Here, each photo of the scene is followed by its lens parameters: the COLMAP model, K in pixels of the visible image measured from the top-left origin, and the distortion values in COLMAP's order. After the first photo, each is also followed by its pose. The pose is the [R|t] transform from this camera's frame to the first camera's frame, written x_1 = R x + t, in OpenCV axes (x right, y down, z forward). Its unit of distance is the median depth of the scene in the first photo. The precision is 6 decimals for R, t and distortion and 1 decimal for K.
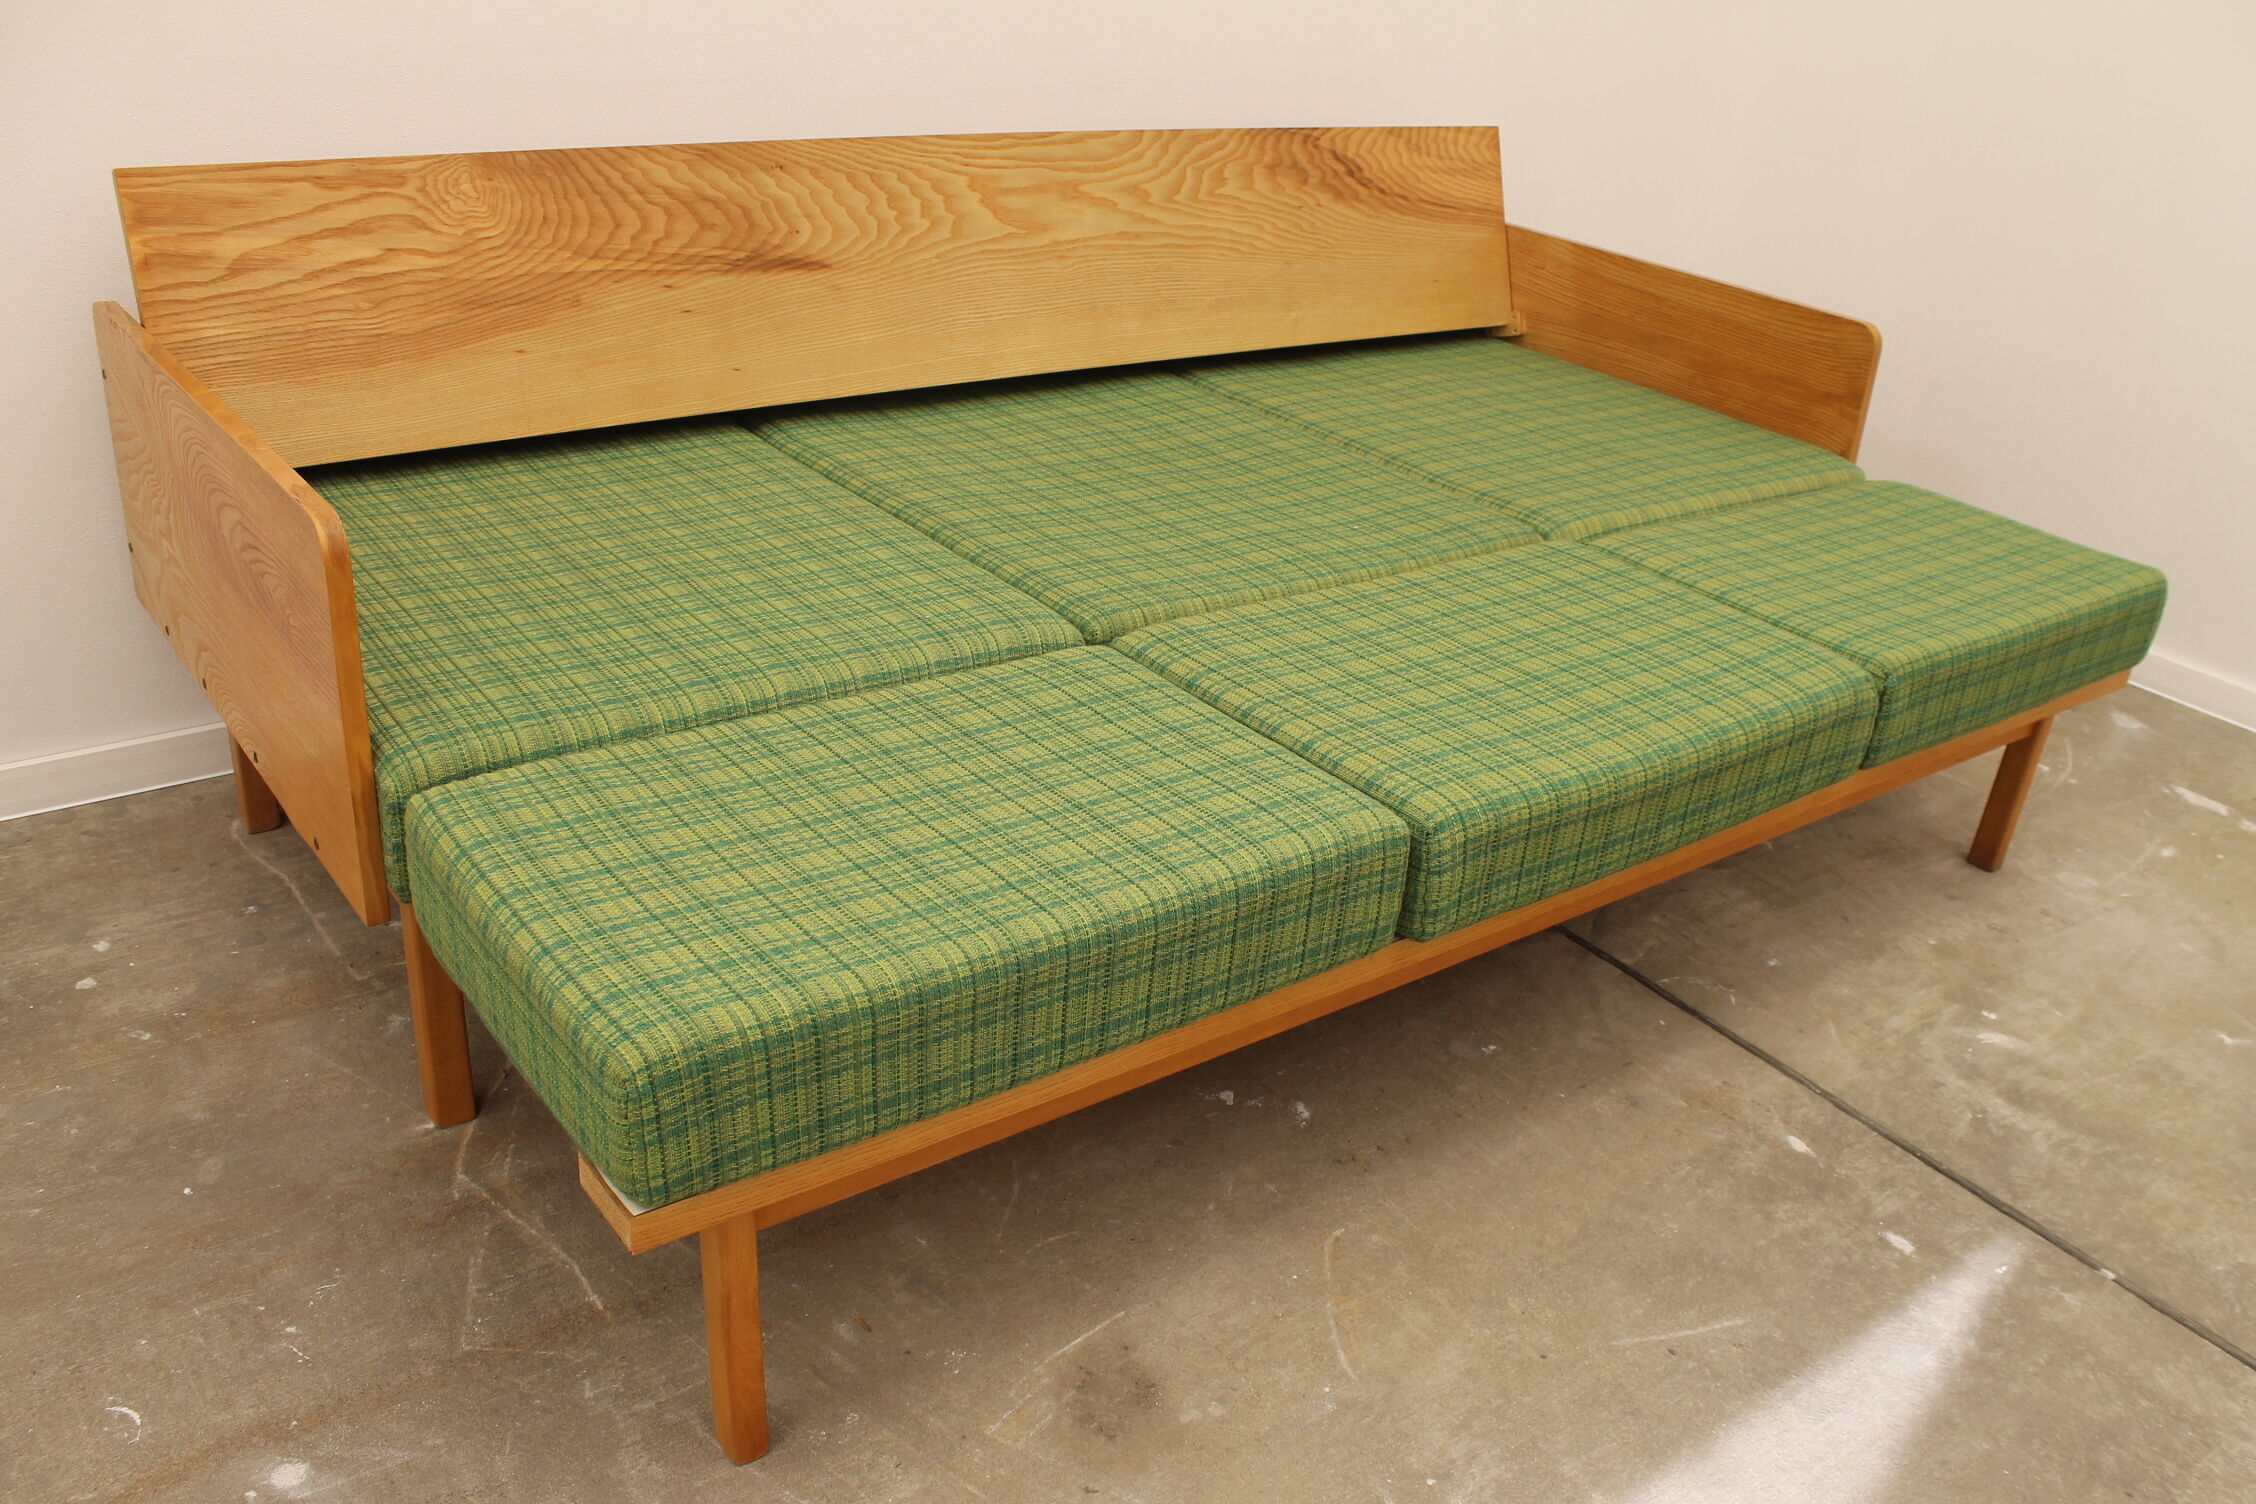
lens RADIAL K [[1925.4, 0, 1165.2], [0, 1925.4, 773.3], [0, 0, 1]] dist [-0.159697, 0.137258]
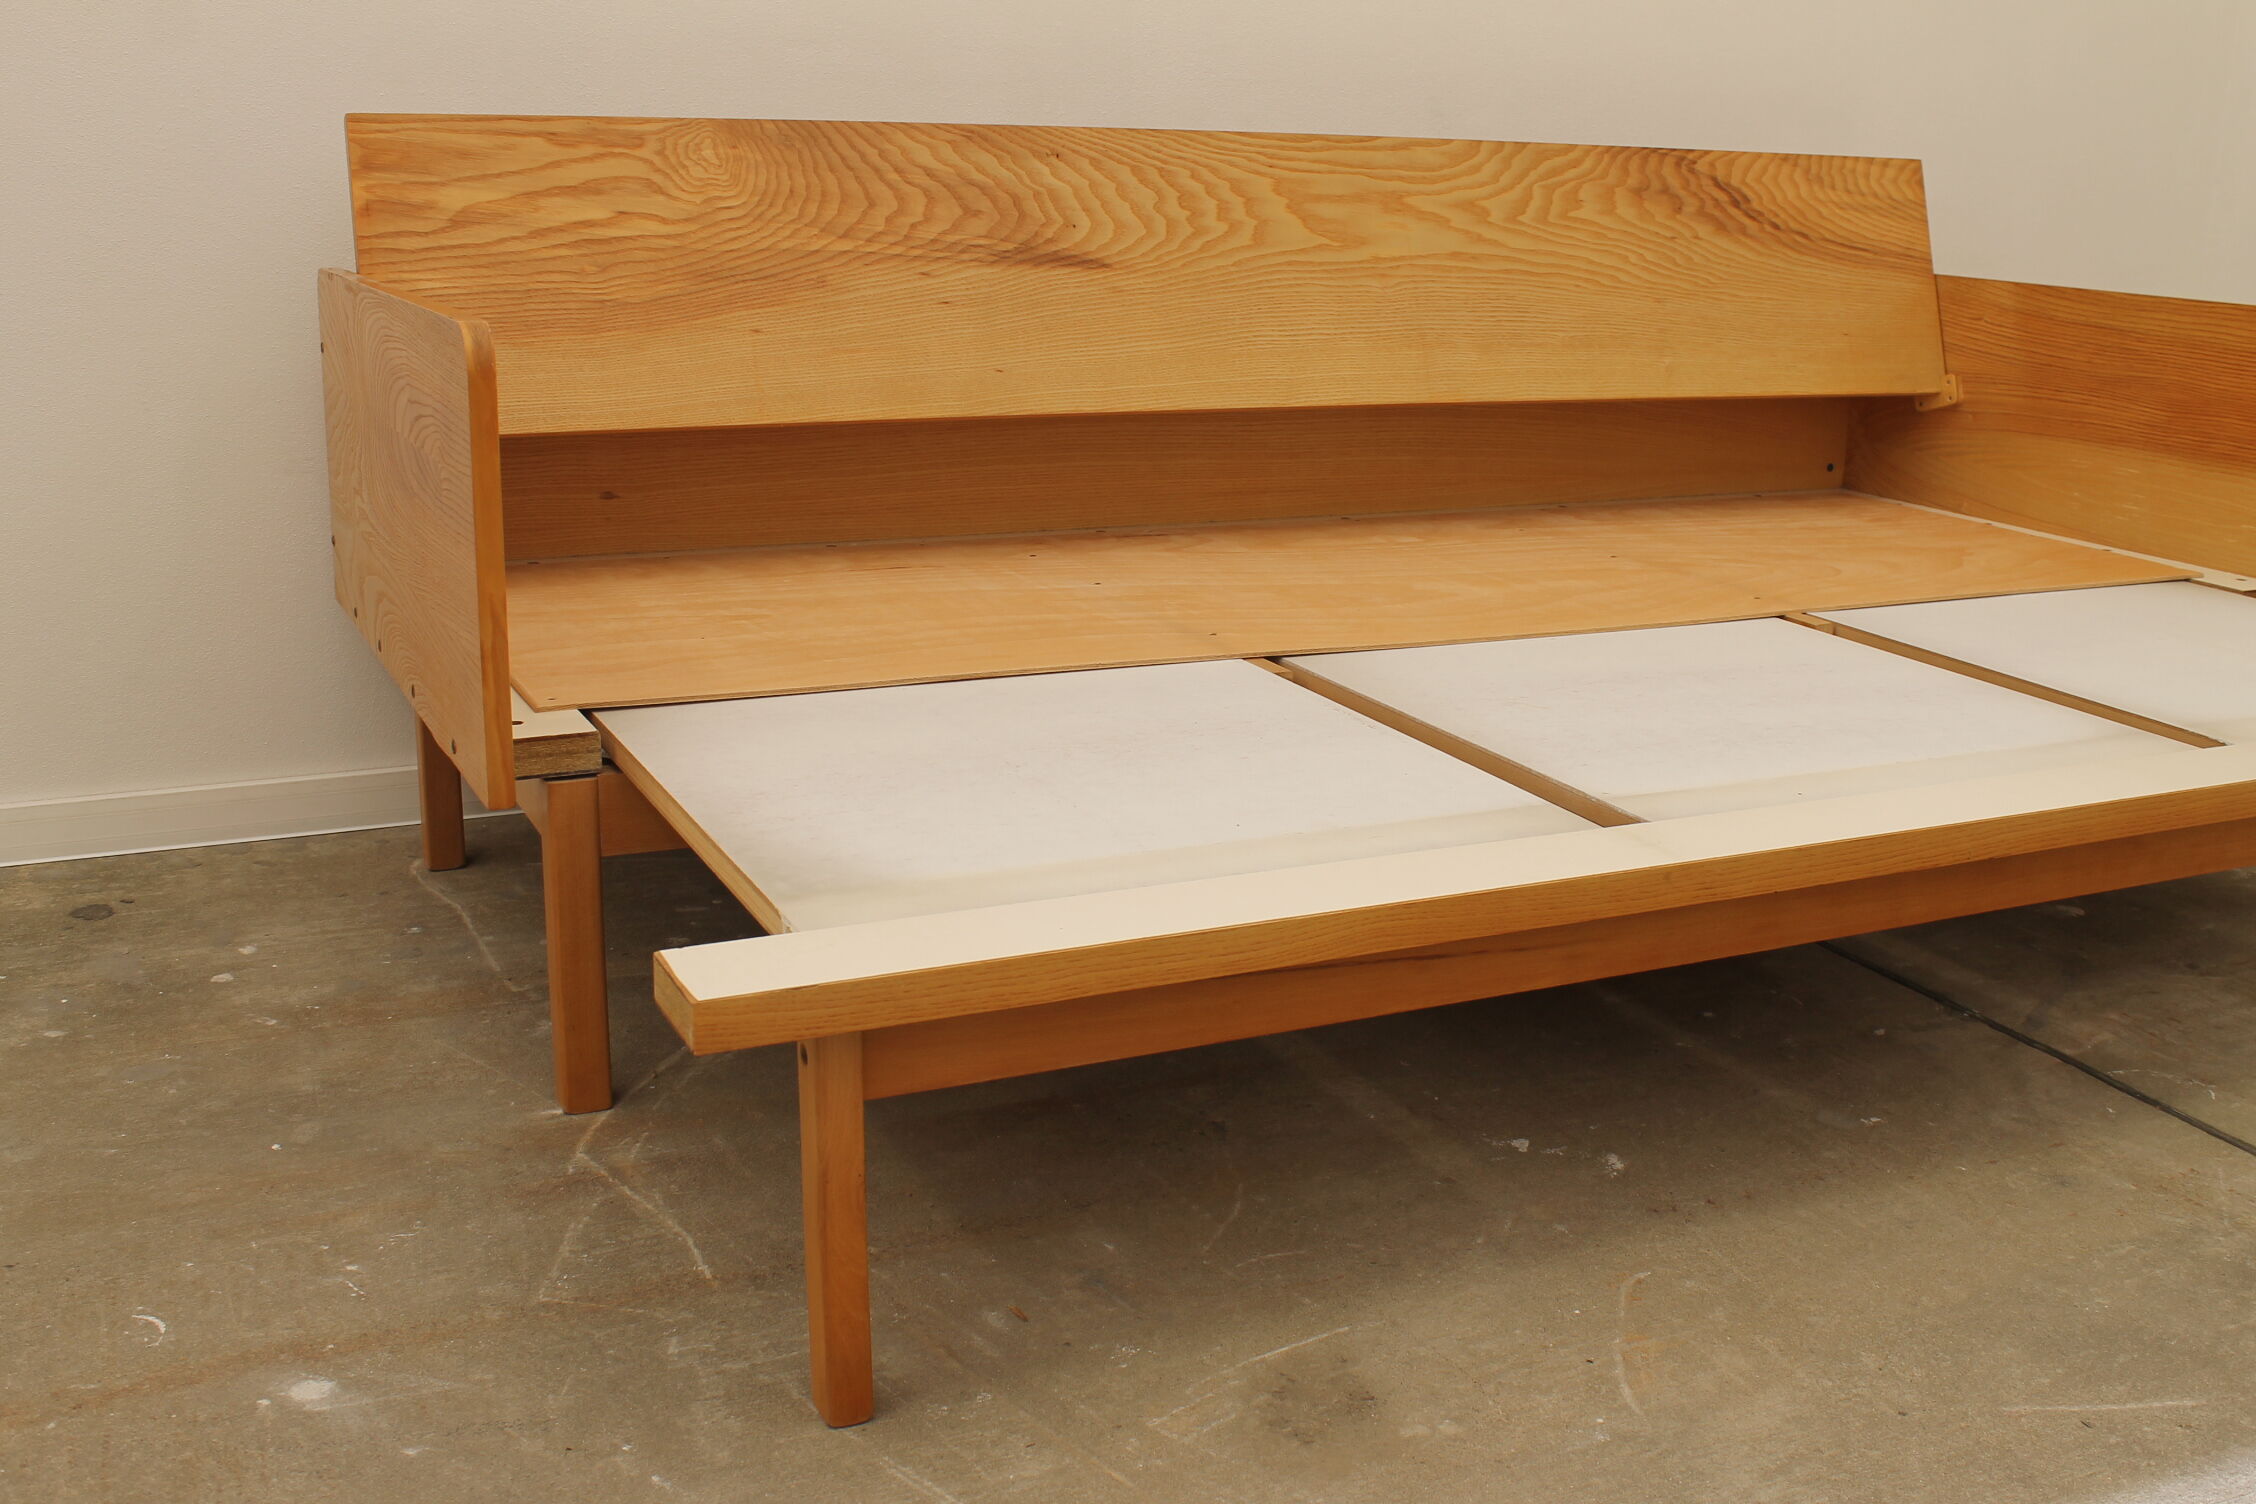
lens RADIAL K [[2292.4, 0, 1157.8], [0, 2292.4, 756.5], [0, 0, 1]] dist [-0.085865, 0.000000]
pose [[0.978496, 0.000839, -0.206265, 0.069956], [-0.041873, 0.979978, -0.194654, 0.175360], [0.201971, 0.199105, 0.958939, 0.026230]]
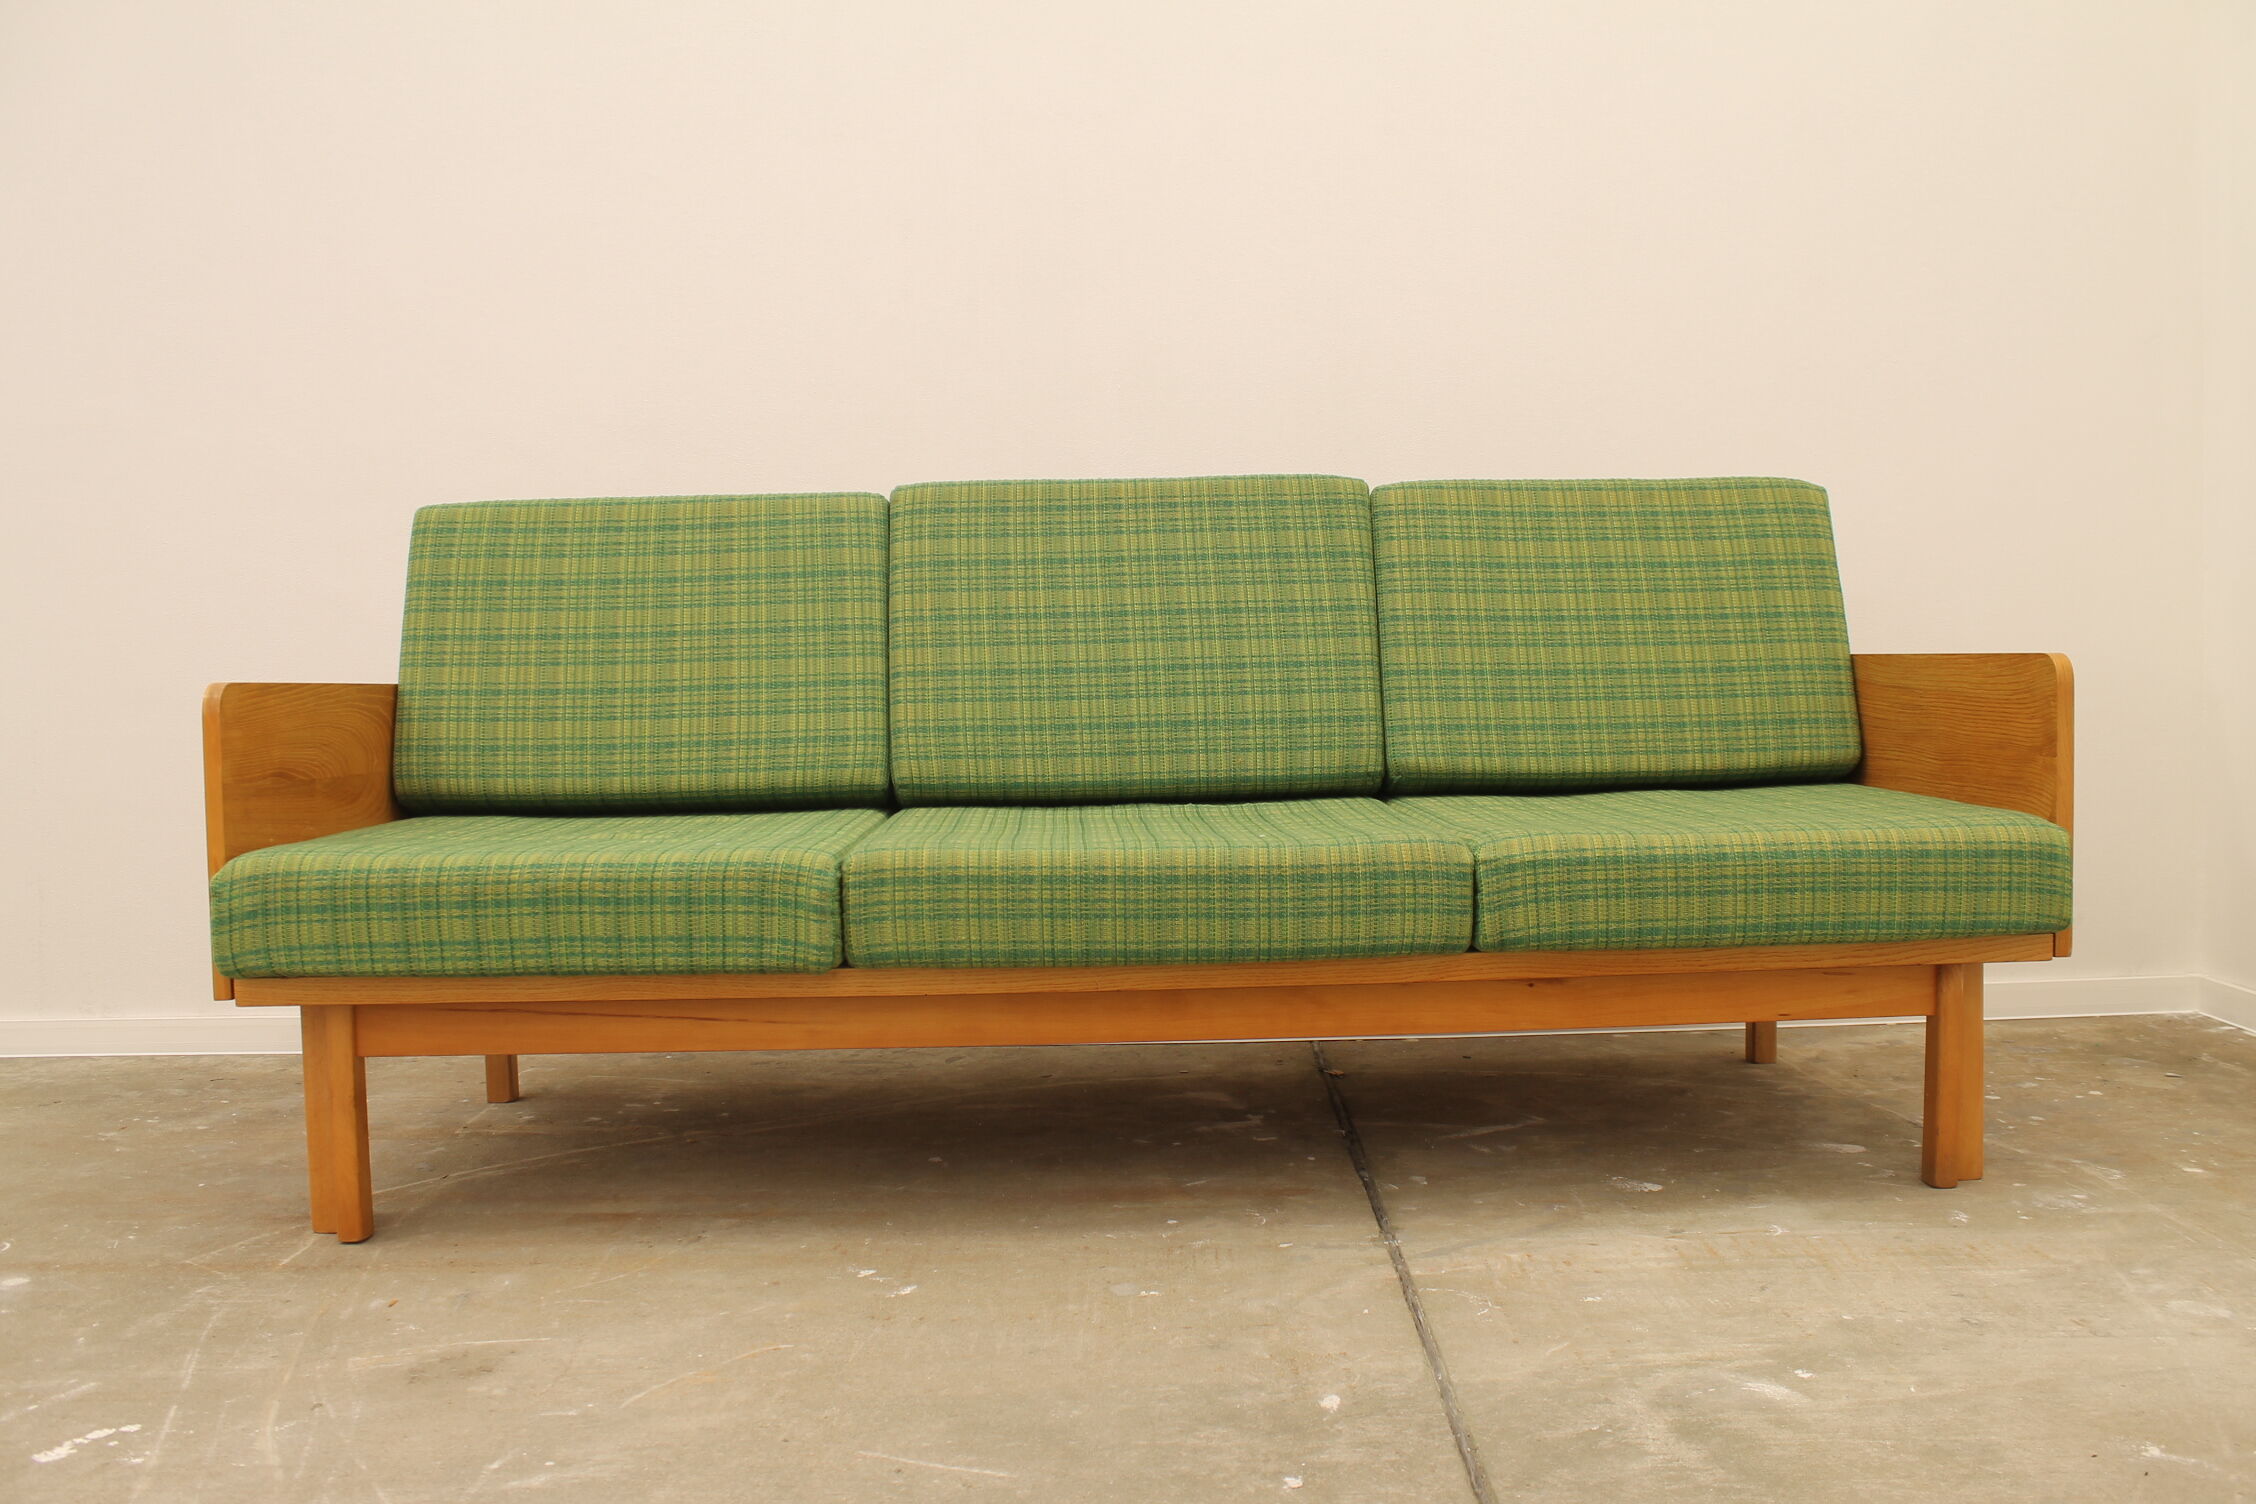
lens RADIAL K [[1925.4, 0, 1145.2], [0, 1925.4, 765.2], [0, 0, 1]] dist [-0.159697, 0.137258]
pose [[0.790050, -0.063814, -0.609712, 0.694694], [-0.191299, 0.919242, -0.344092, 0.209883], [0.582430, 0.388487, 0.714039, 0.210689]]
